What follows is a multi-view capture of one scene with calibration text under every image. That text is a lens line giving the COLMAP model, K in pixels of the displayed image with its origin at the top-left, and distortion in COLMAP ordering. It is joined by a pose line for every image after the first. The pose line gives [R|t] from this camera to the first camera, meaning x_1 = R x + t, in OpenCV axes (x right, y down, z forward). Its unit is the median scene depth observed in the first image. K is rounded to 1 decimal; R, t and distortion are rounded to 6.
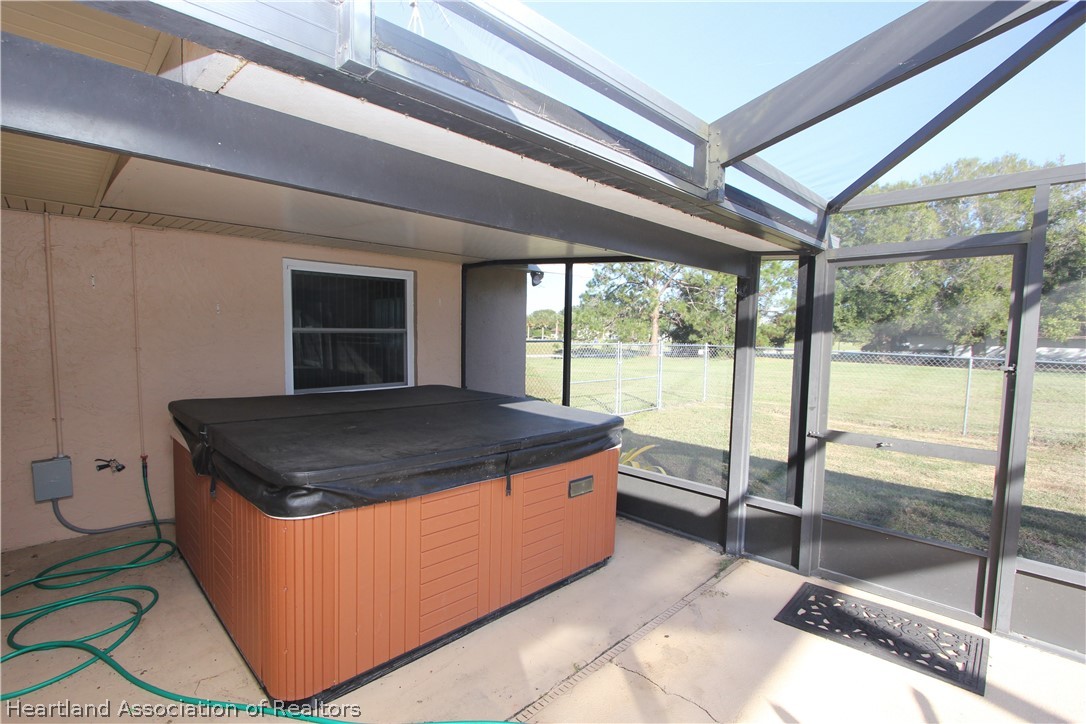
lens RADIAL K [[498.6, 0, 541.8], [0, 498.6, 362.7], [0, 0, 1]] dist [-0.002129, -0.000481]
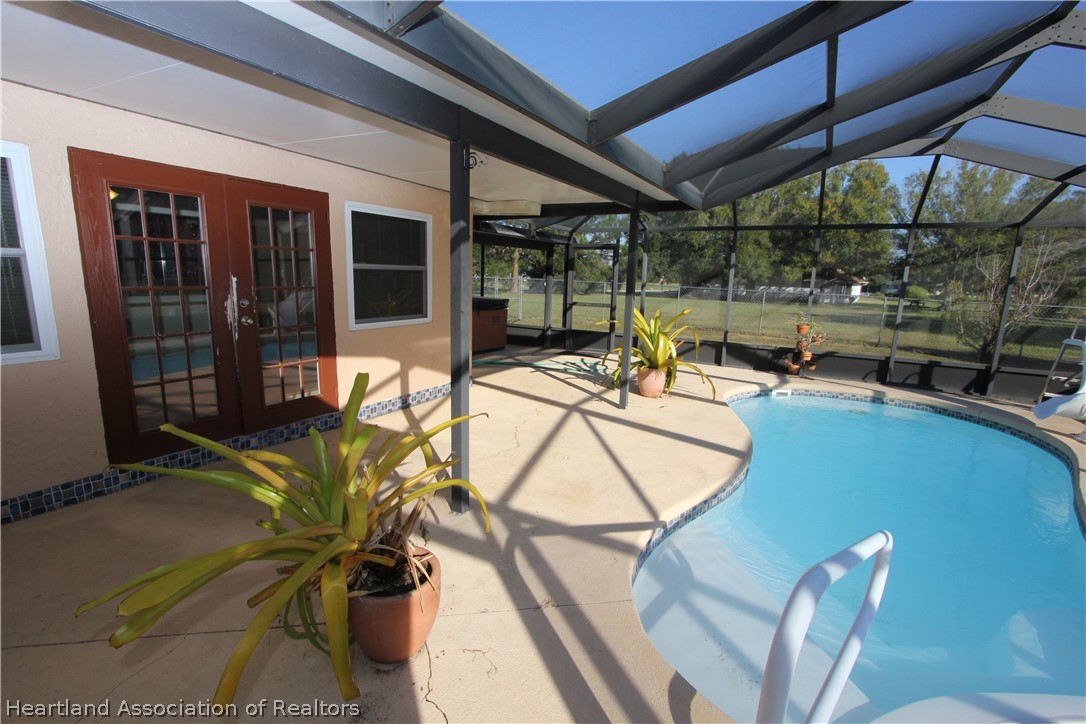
lens RADIAL K [[498.6, 0, 535.2], [0, 498.6, 361.8], [0, 0, 1]] dist [-0.002129, -0.000481]
pose [[0.965366, -0.030837, 0.259071, -0.042417], [0.000050, 0.993012, 0.118012, 0.012279], [-0.260900, -0.113911, 0.958622, -0.174821]]
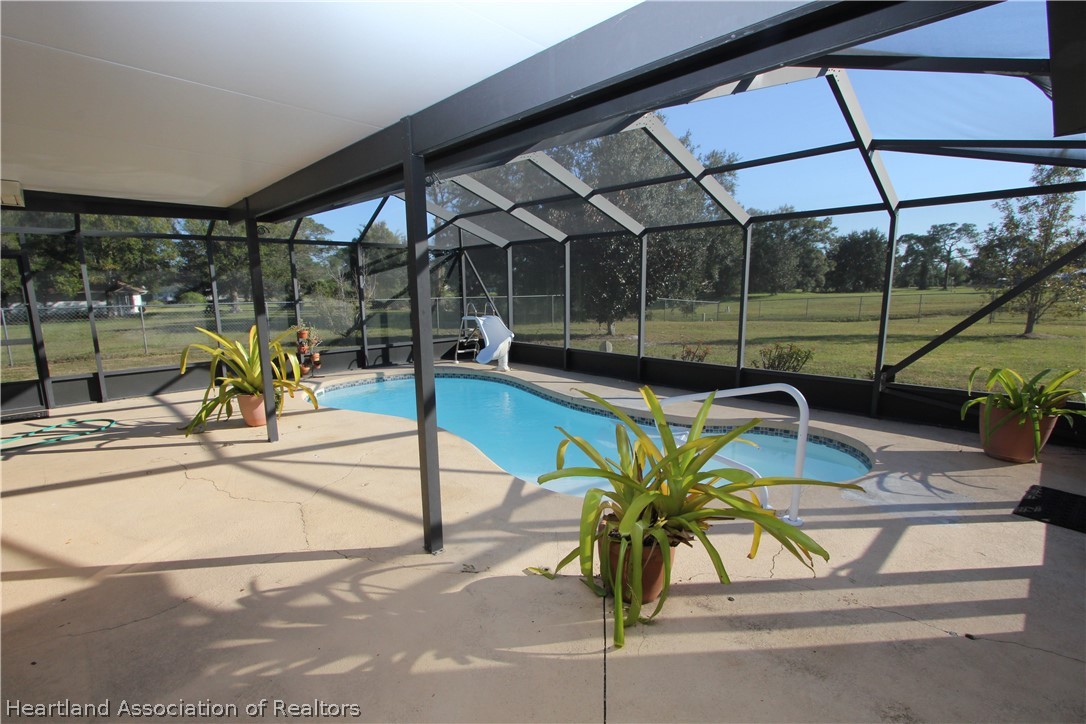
lens RADIAL K [[498.6, 0, 519.5], [0, 498.6, 375.4], [0, 0, 1]] dist [-0.002129, -0.000481]
pose [[0.044750, -0.190959, 0.980577, -0.104824], [0.079776, 0.979109, 0.187032, 0.006630], [-0.995808, 0.069857, 0.059049, -0.113233]]
